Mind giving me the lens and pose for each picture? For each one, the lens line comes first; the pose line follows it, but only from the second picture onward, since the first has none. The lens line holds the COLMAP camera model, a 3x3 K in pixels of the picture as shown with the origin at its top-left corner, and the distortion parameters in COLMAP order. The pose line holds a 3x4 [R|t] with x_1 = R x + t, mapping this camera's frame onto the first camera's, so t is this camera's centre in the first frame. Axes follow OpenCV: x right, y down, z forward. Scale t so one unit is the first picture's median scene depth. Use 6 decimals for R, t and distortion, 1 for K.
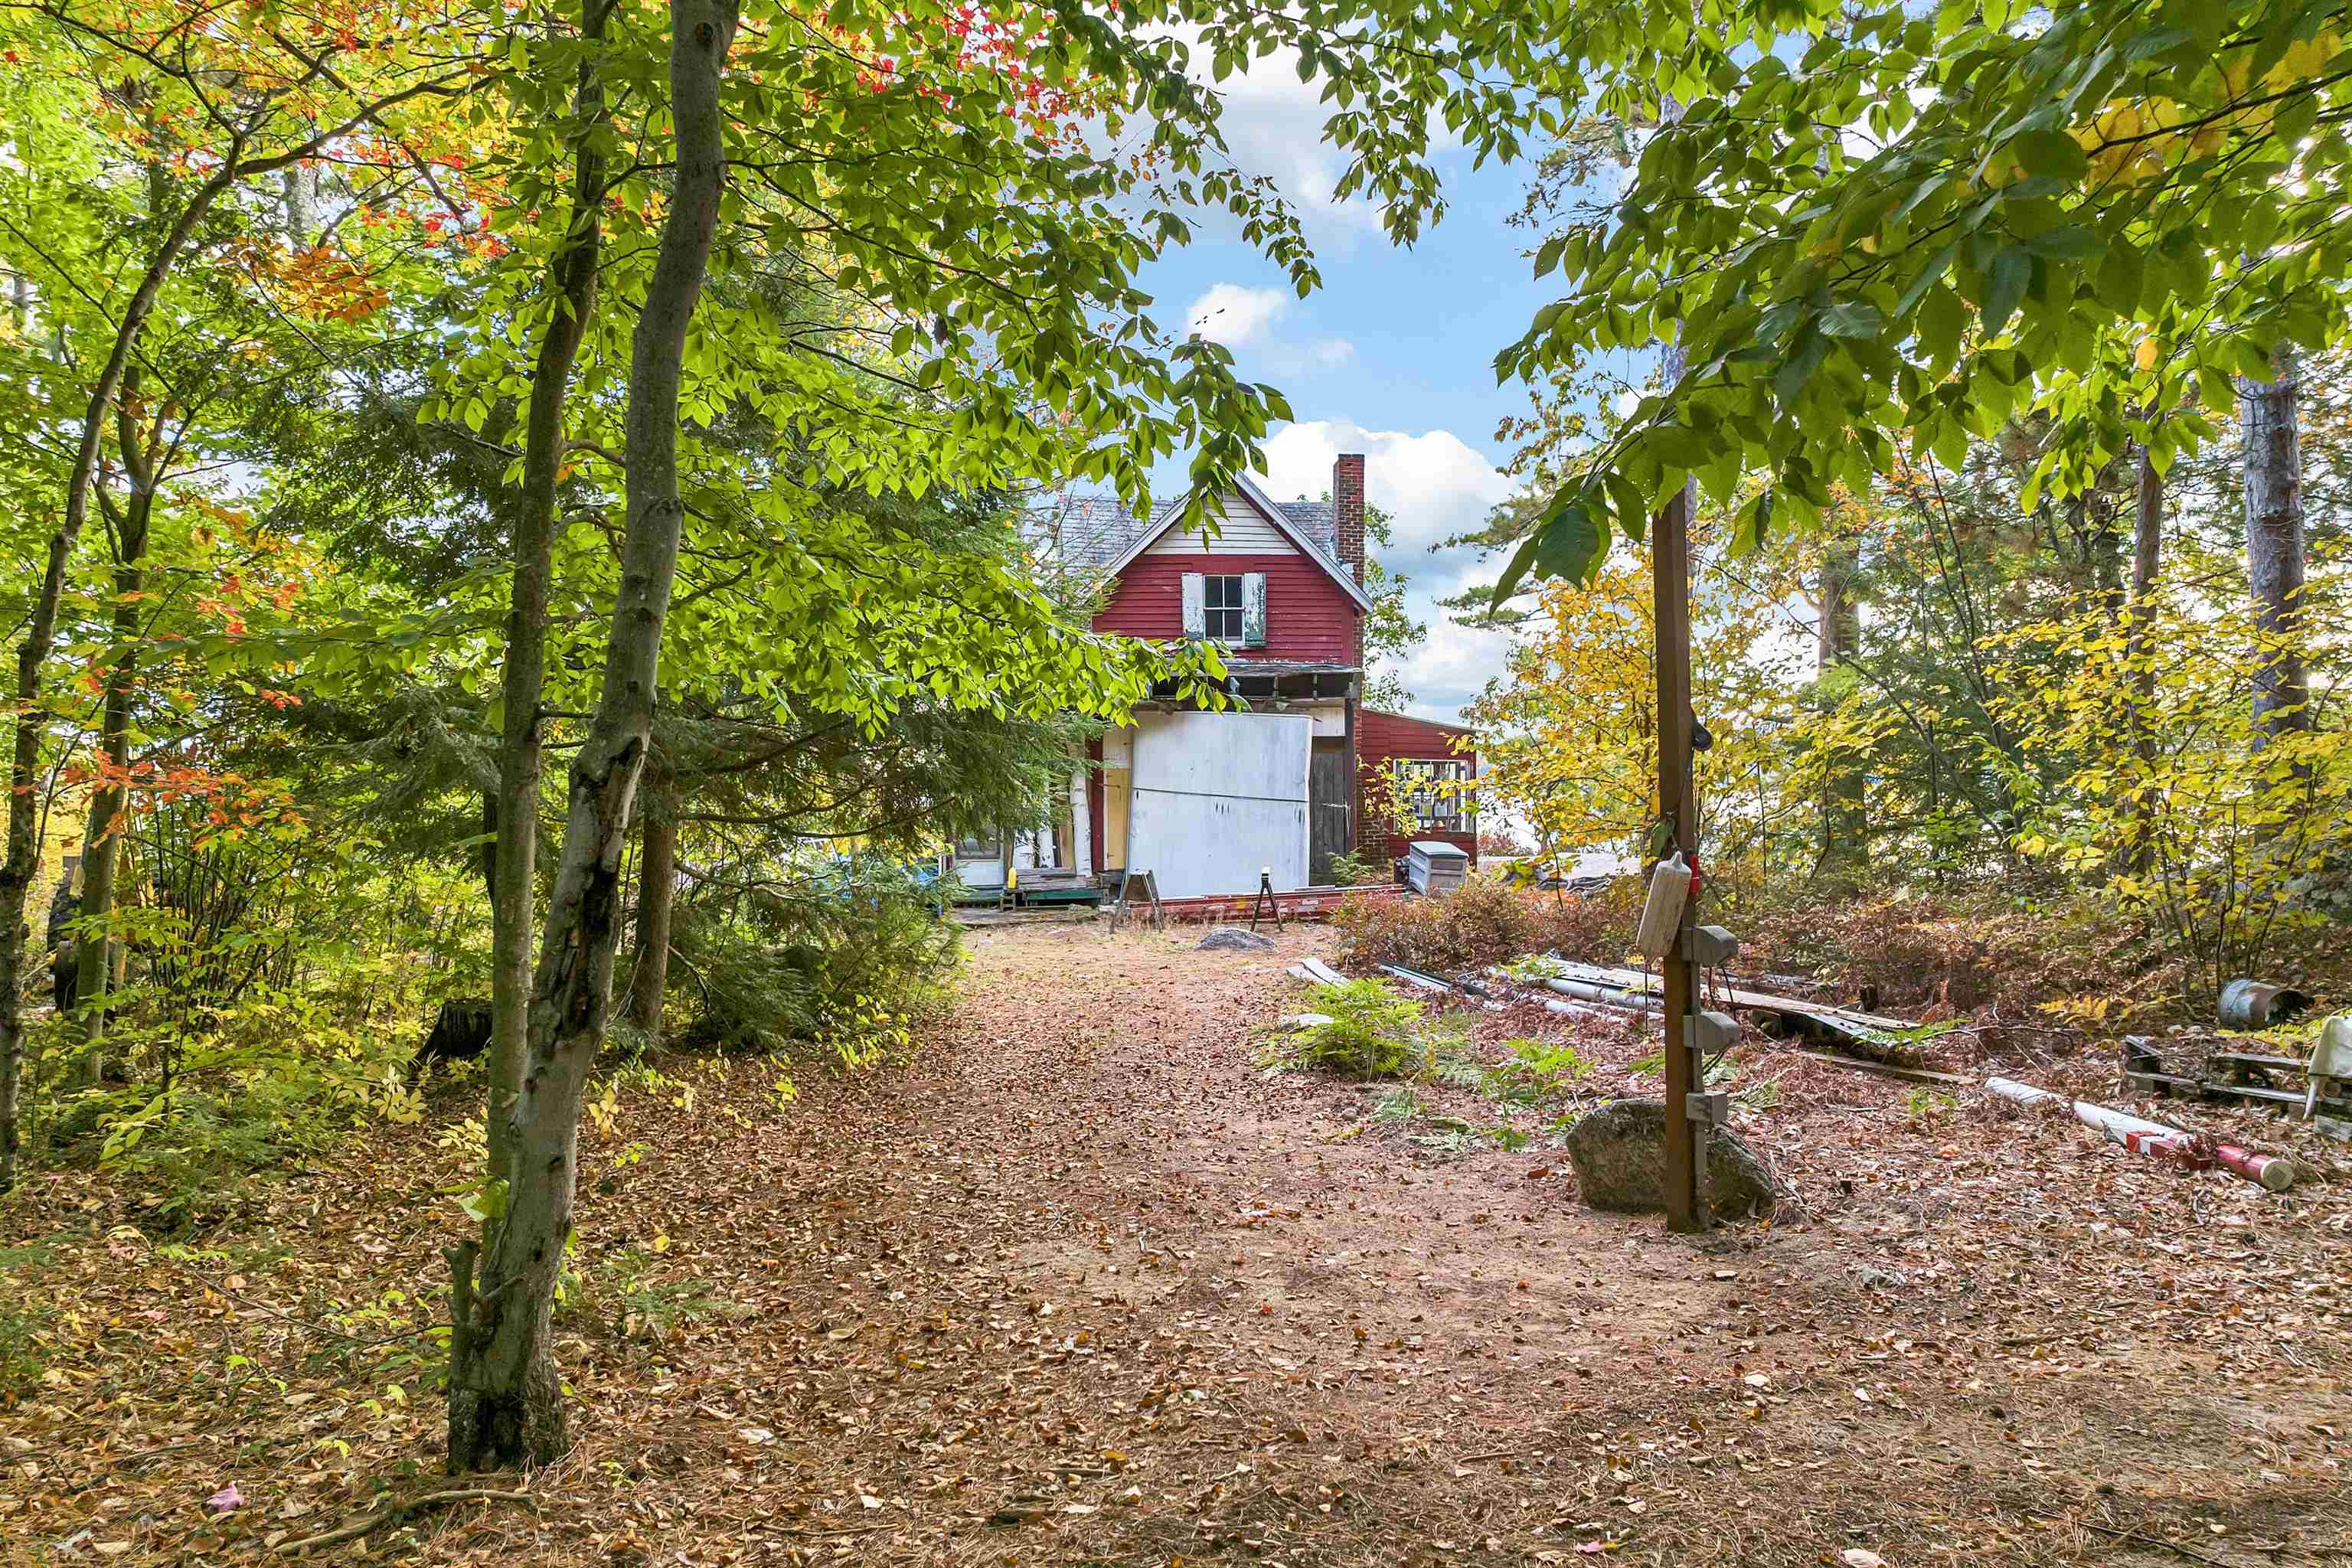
lens RADIAL K [[1693.6, 0, 1176.0], [0, 1693.6, 784.0], [0, 0, 1]] dist [-0.051031, 0.025743]
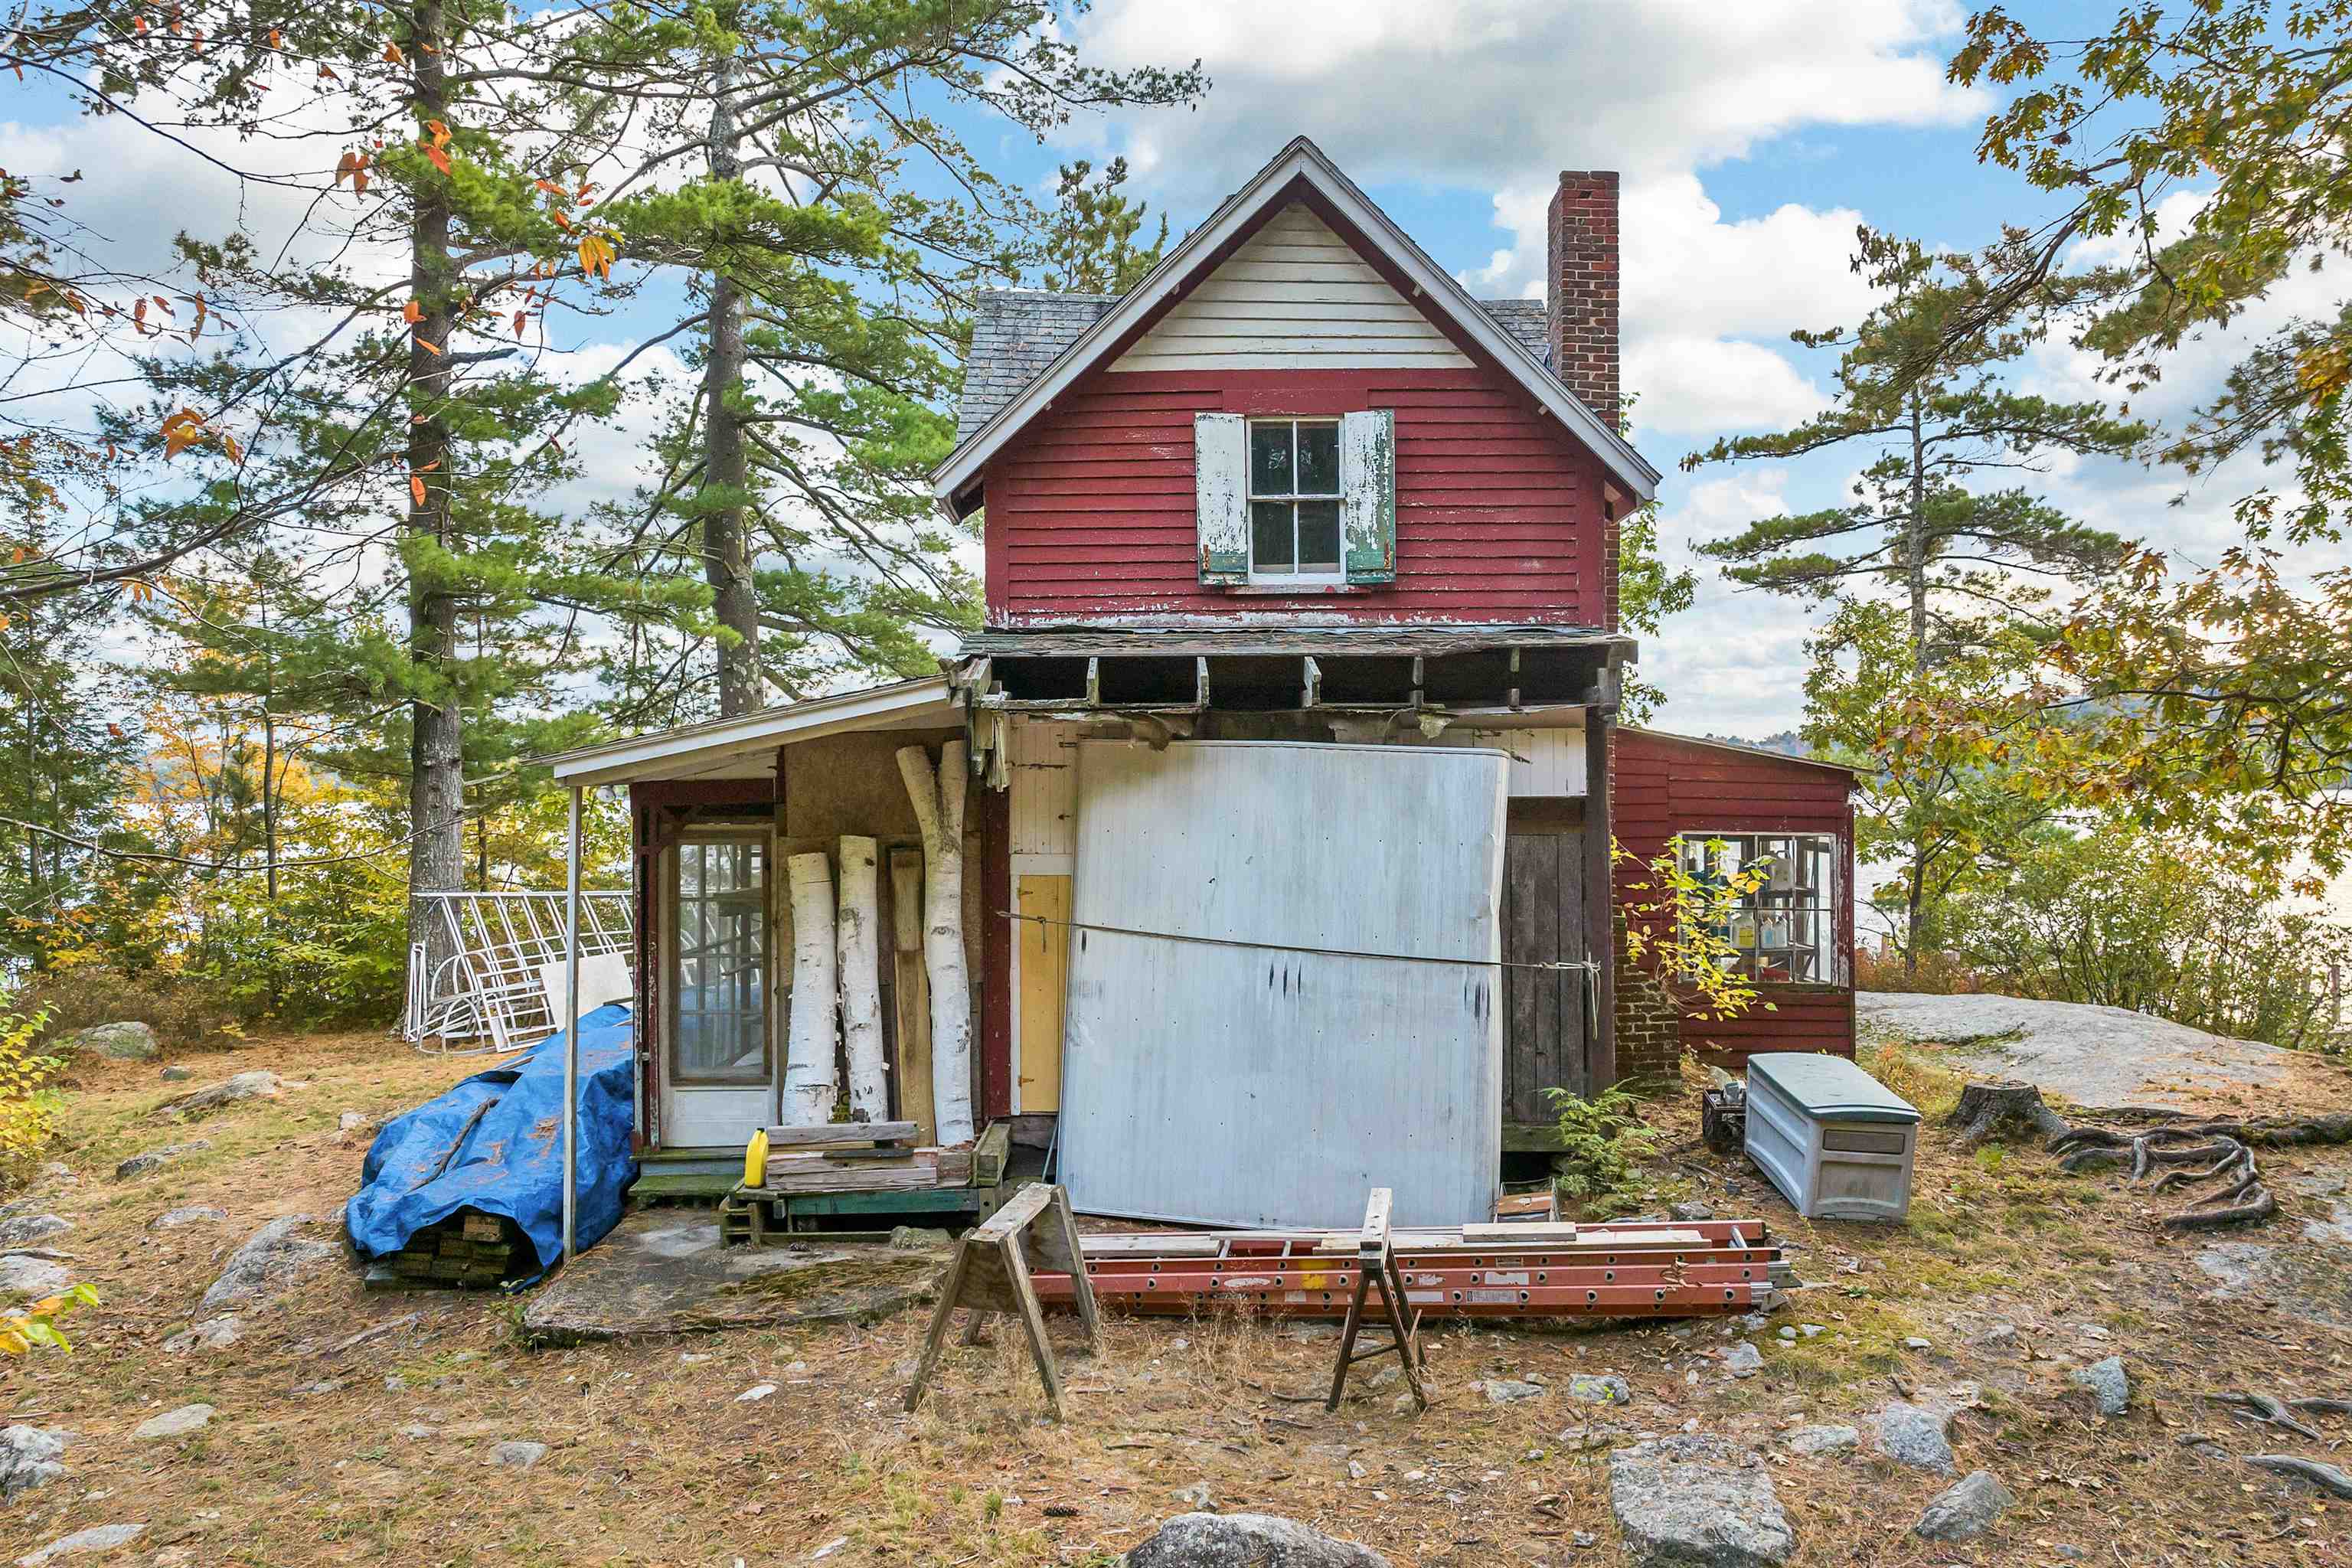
lens RADIAL K [[1693.6, 0, 1176.0], [0, 1693.6, 784.0], [0, 0, 1]] dist [-0.051031, 0.025743]
pose [[0.994323, -0.002548, -0.106377, 0.043359], [0.002496, 0.999997, -0.000623, -0.031359], [0.106378, 0.000354, 0.994326, 0.575108]]
